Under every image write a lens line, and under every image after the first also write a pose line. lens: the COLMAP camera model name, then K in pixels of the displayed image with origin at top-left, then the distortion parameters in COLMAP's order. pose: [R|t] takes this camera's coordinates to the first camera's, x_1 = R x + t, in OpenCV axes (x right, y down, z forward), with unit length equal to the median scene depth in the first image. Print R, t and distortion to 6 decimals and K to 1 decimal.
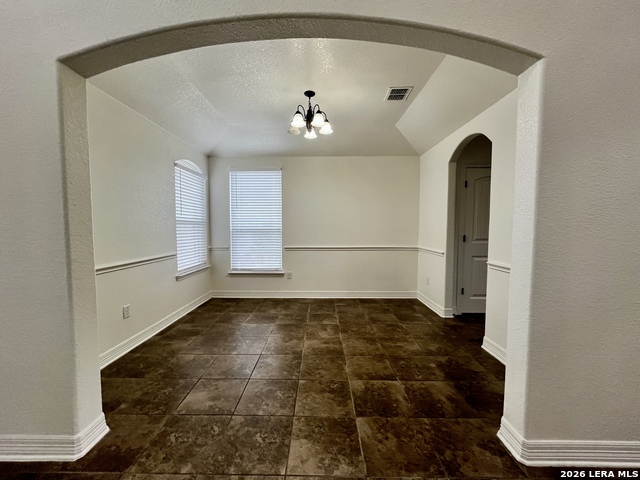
lens RADIAL K [[258.6, 0, 318.2], [0, 258.6, 239.4], [0, 0, 1]] dist [-0.001816, -0.000336]
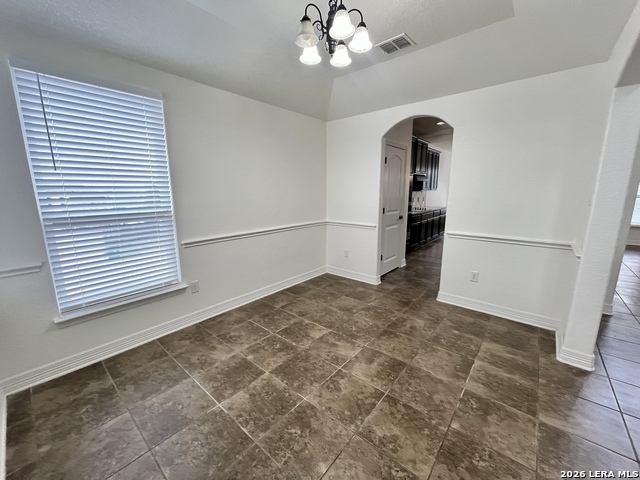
lens RADIAL K [[258.6, 0, 318.2], [0, 258.6, 239.4], [0, 0, 1]] dist [-0.001816, -0.000336]
pose [[0.639351, -0.147810, 0.754574, -0.506381], [0.043669, 0.986746, 0.156289, -0.074703], [-0.767674, -0.066972, 0.637332, 0.544333]]
